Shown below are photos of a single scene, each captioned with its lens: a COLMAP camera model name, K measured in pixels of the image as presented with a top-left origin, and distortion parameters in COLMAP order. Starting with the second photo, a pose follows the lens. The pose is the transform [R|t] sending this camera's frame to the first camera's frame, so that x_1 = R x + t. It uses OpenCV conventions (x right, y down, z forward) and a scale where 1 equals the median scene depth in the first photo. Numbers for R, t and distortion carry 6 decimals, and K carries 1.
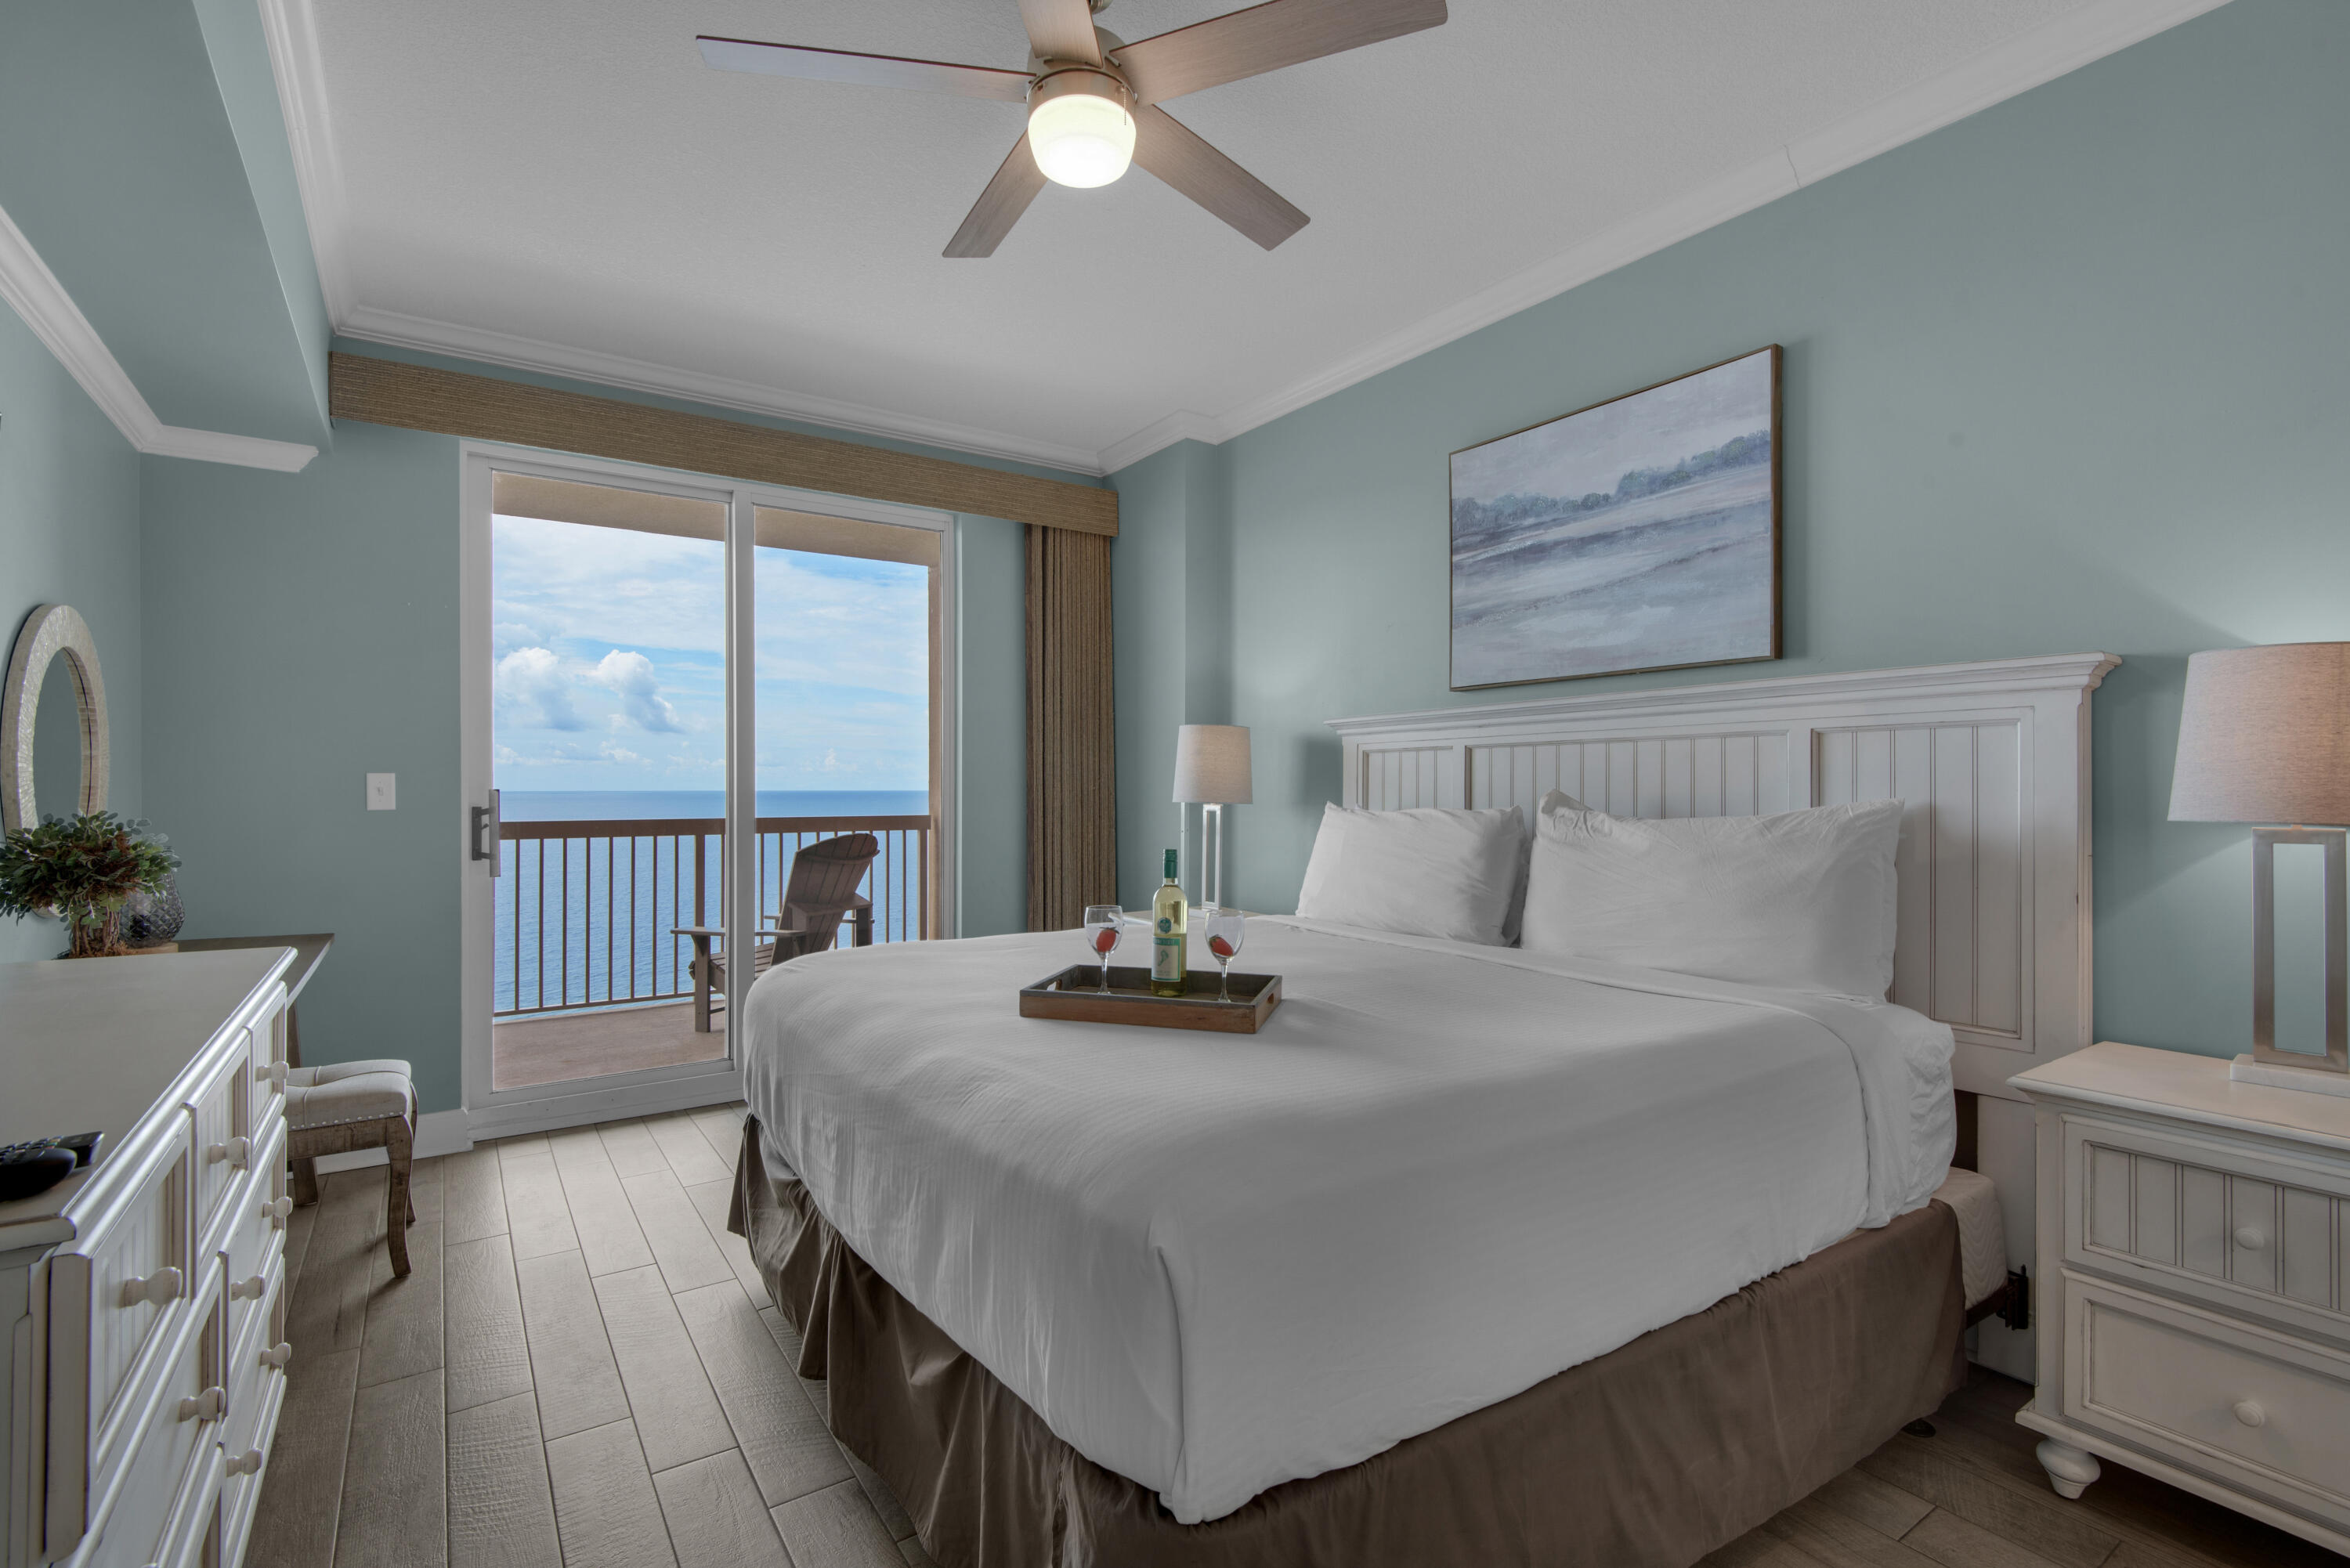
lens RADIAL K [[1062.6, 0, 1168.3], [0, 1062.6, 784.8], [0, 0, 1]] dist [0.024876, -0.013288]
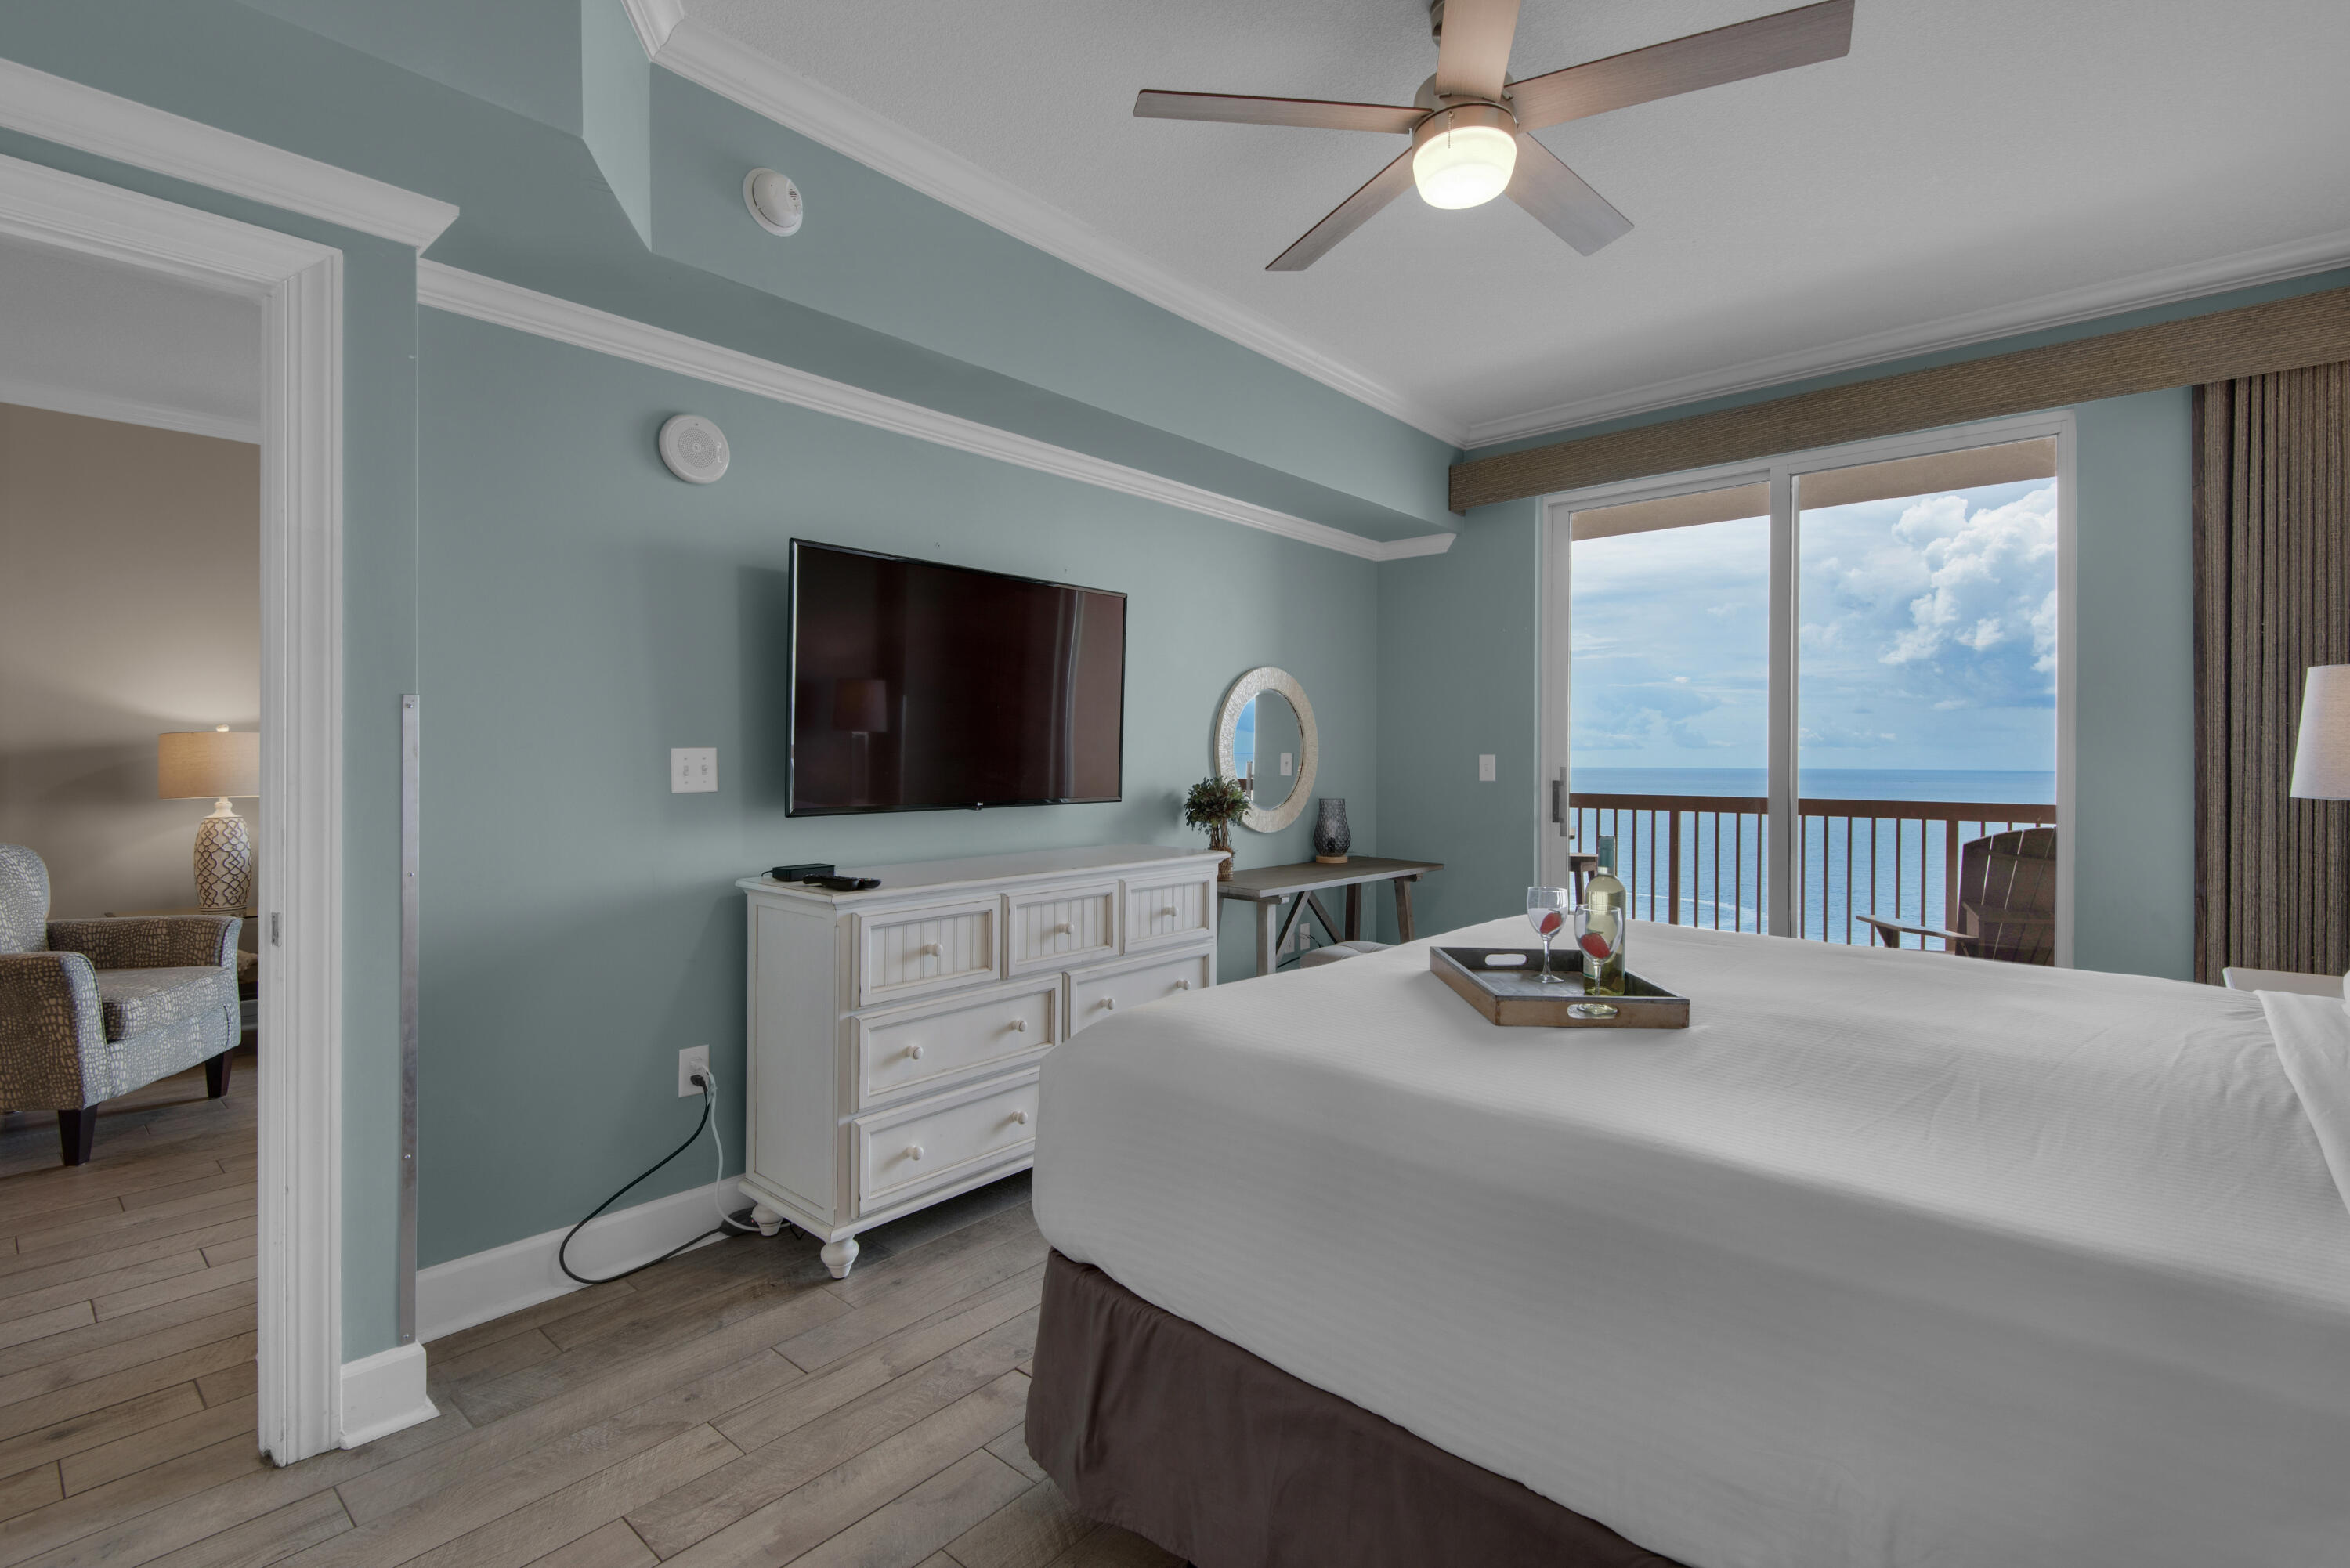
lens RADIAL K [[1062.6, 0, 1158.2], [0, 1062.6, 753.5], [0, 0, 1]] dist [0.024876, -0.013288]
pose [[0.248603, -0.004096, -0.968597, 0.411469], [-0.004747, 0.999974, -0.005447, -0.001827], [0.968594, 0.005952, 0.248577, 0.202682]]
